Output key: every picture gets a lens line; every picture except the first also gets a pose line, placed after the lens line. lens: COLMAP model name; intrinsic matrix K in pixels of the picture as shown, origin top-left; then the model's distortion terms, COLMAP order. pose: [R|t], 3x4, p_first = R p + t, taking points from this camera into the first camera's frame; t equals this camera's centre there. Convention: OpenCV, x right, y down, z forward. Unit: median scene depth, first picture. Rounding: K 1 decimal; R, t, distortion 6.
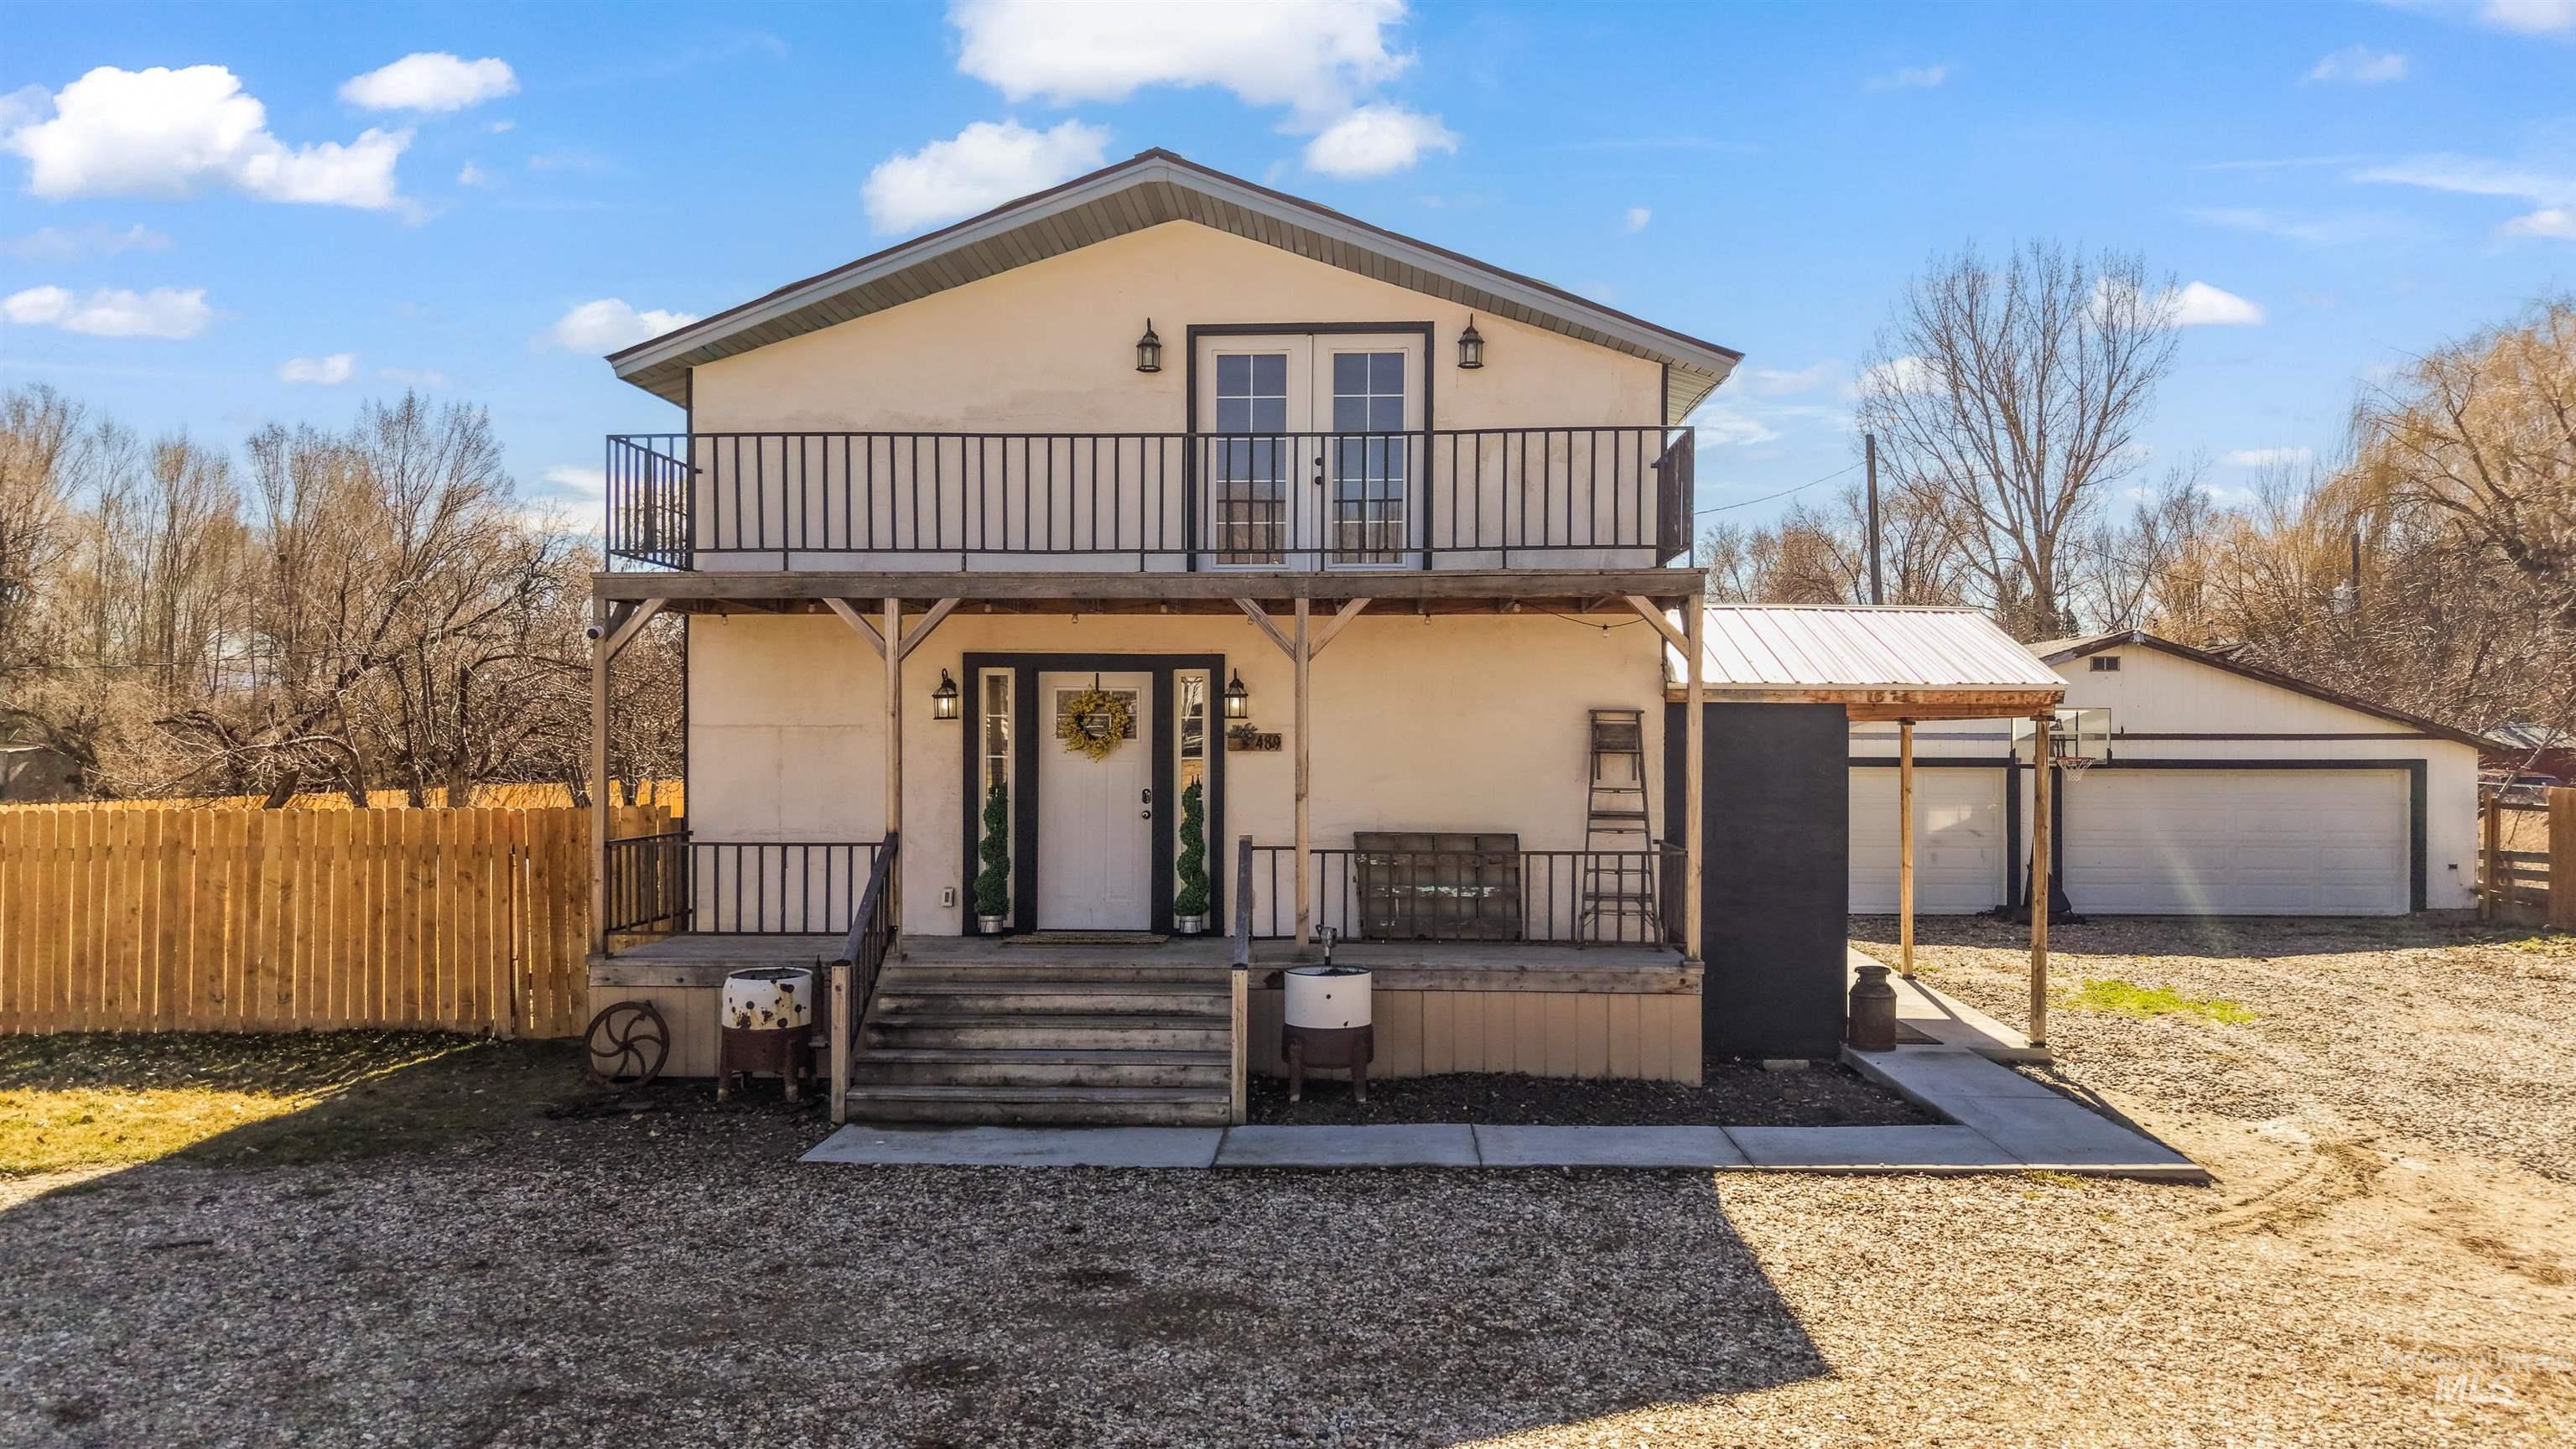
lens RADIAL K [[1757.8, 0, 1234.4], [0, 1757.8, 761.8], [0, 0, 1]] dist [0.030839, -0.044682]
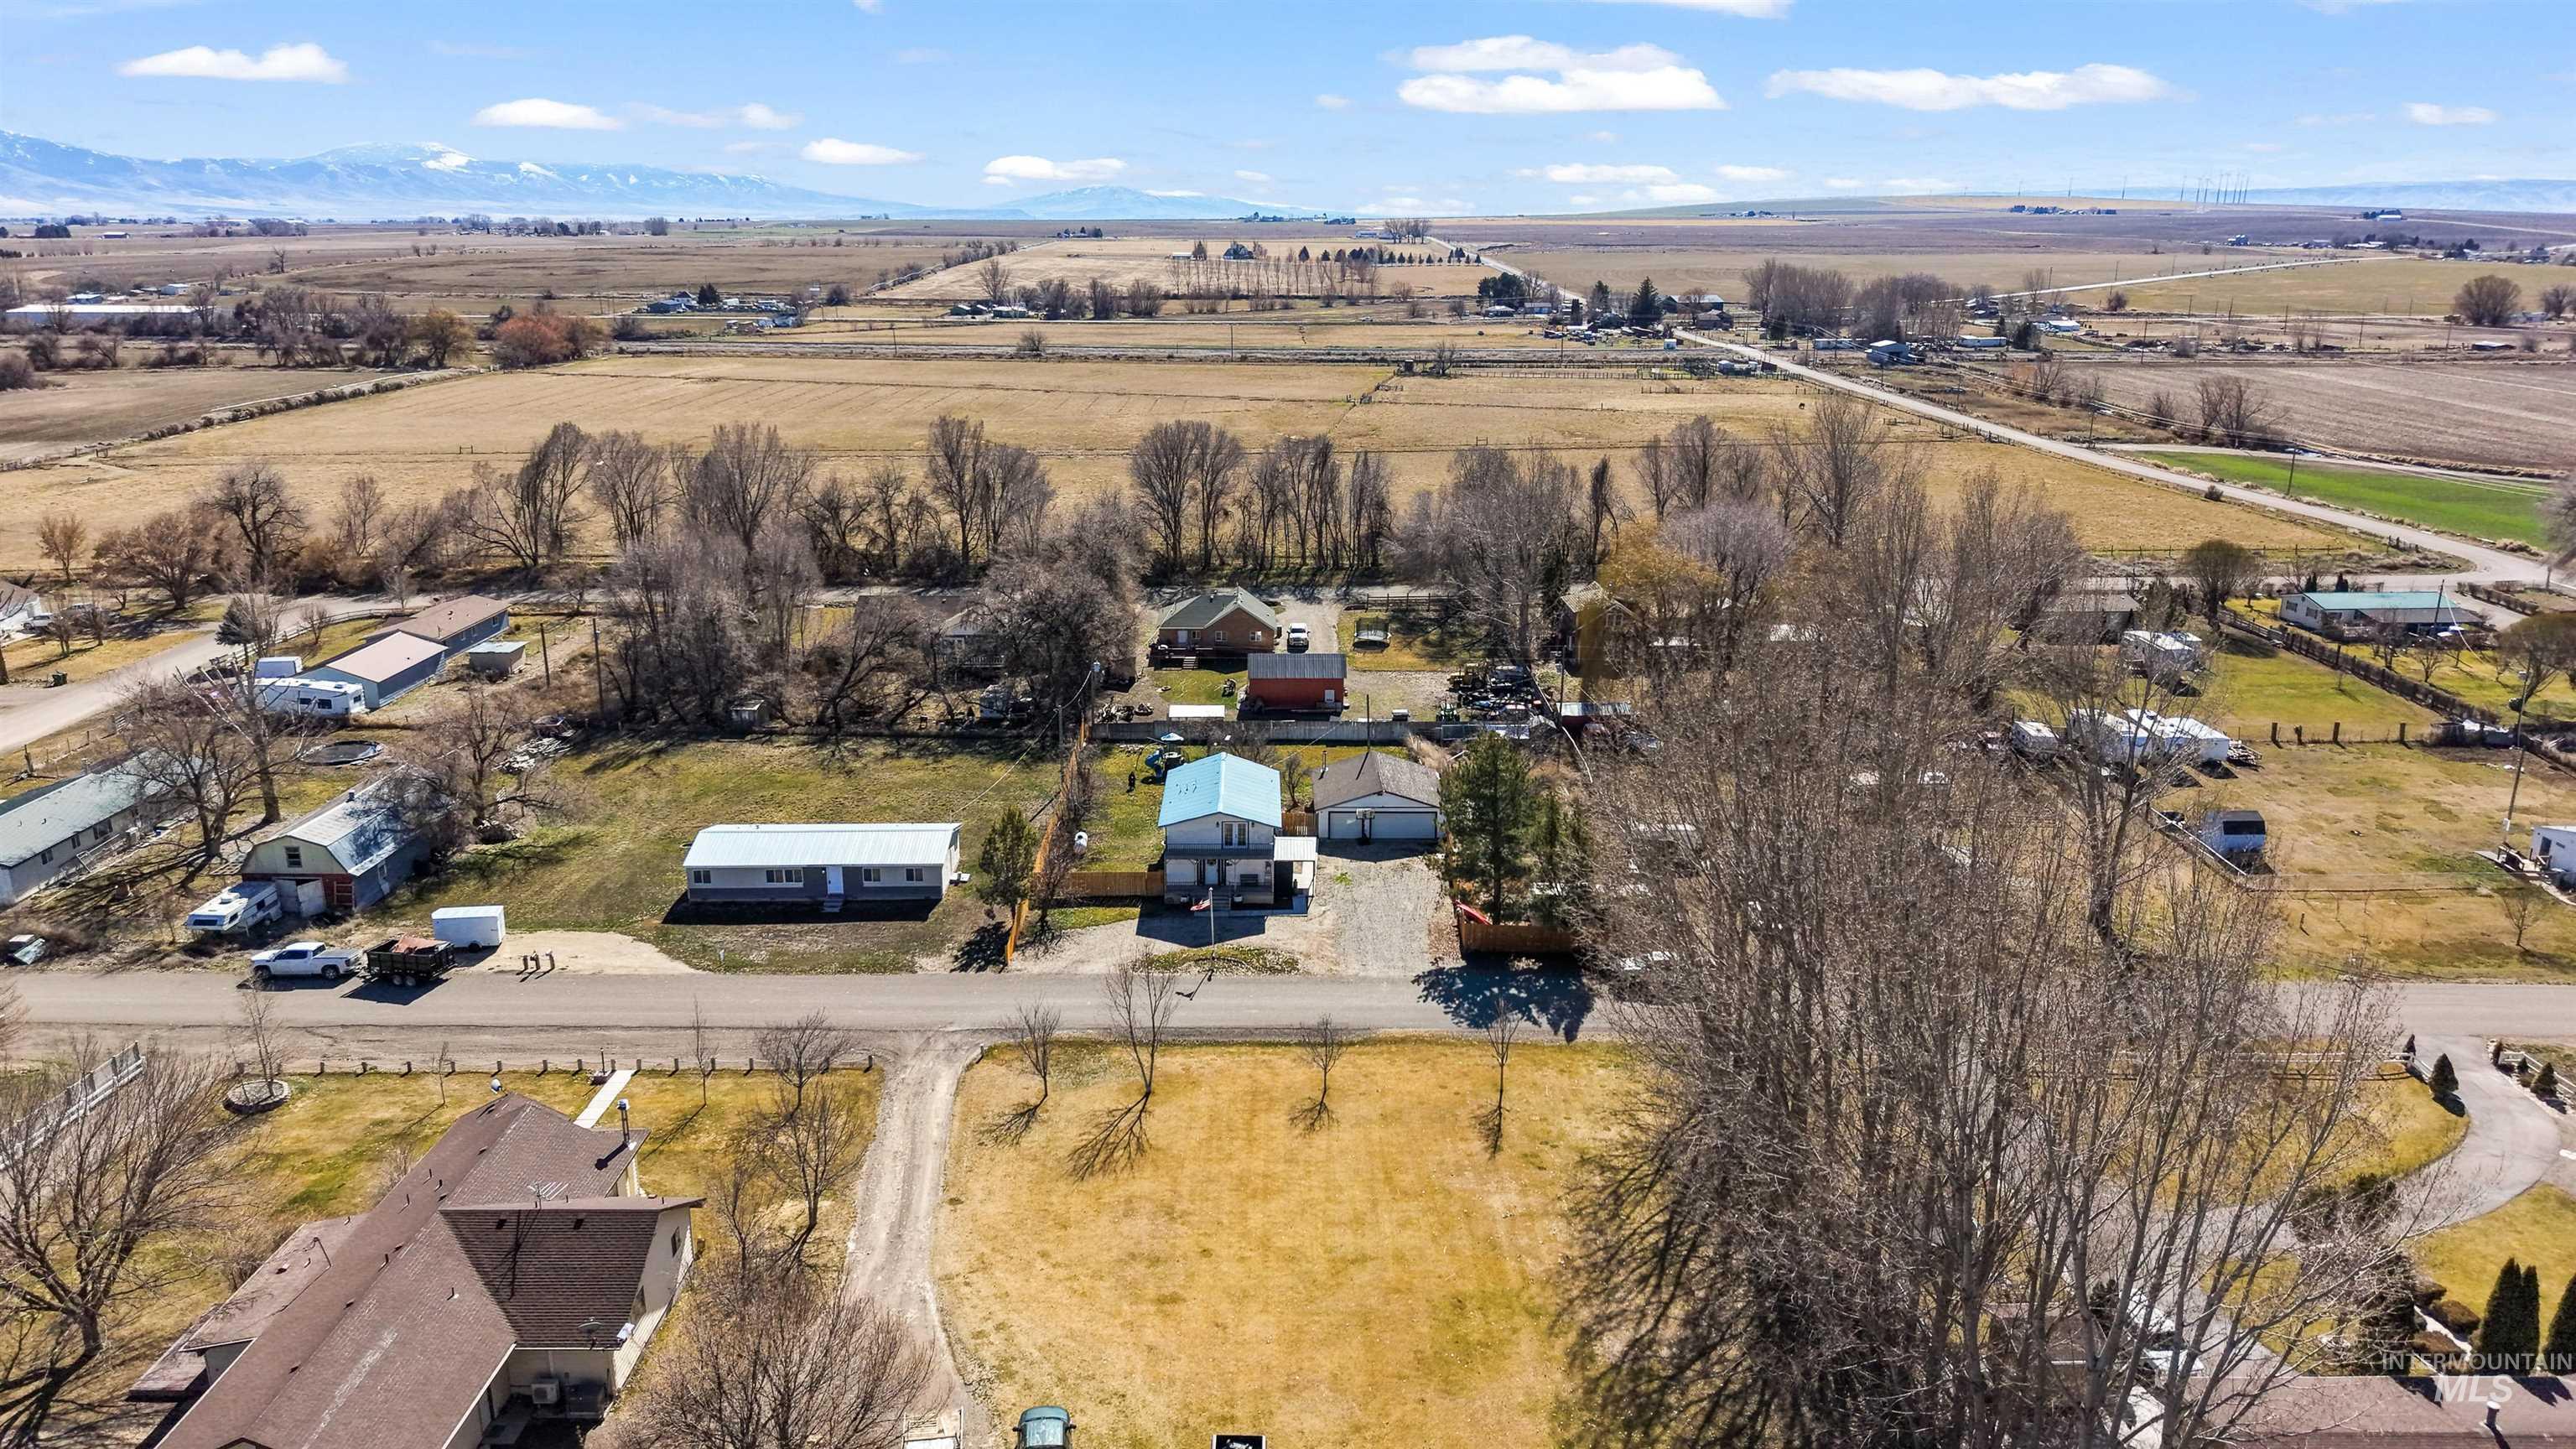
lens RADIAL K [[1757.8, 0, 1289.4], [0, 1757.8, 726.1], [0, 0, 1]] dist [0.030839, -0.044682]
pose [[0.998422, -0.011995, 0.054858, -0.167760], [-0.003712, 0.960683, 0.277624, -3.229567], [-0.056032, -0.277389, 0.959122, -7.546789]]
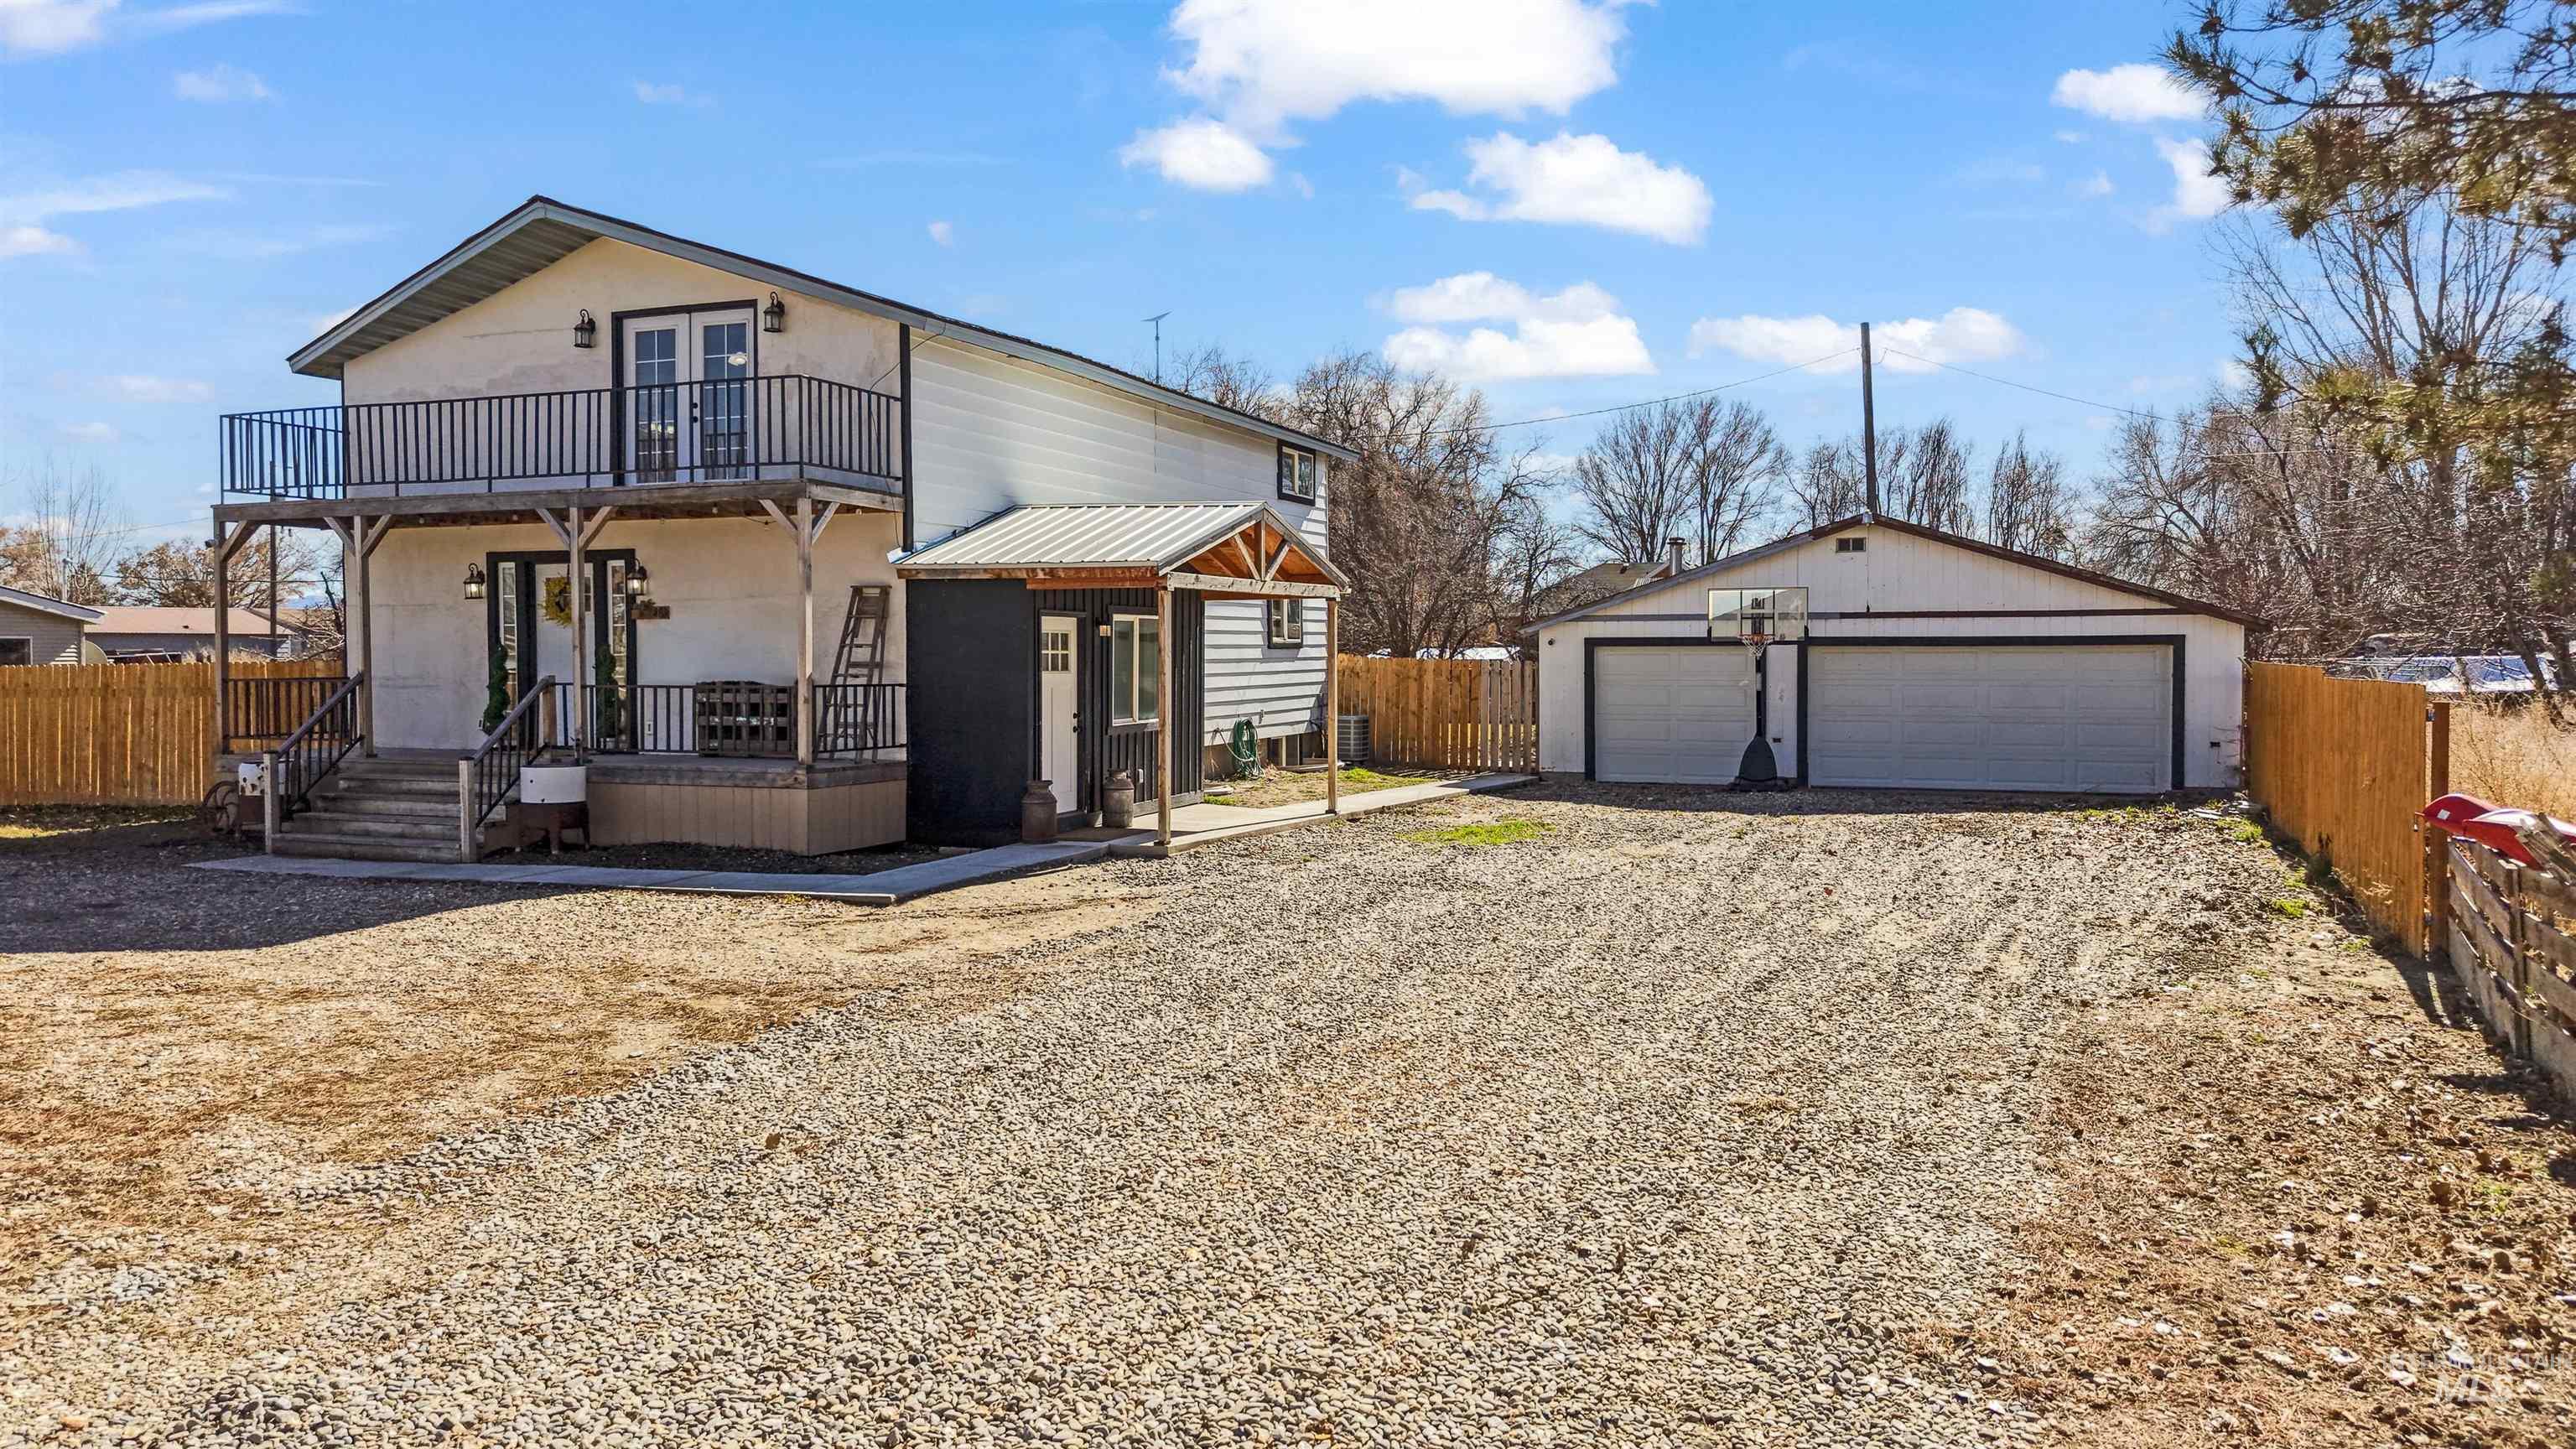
lens RADIAL K [[1757.8, 0, 1282.5], [0, 1757.8, 724.3], [0, 0, 1]] dist [0.030839, -0.044682]
pose [[0.949843, 0.009822, -0.312572, 0.913484], [-0.000675, 0.999569, 0.029360, 0.035638], [0.312726, -0.027677, 0.949440, -0.163863]]
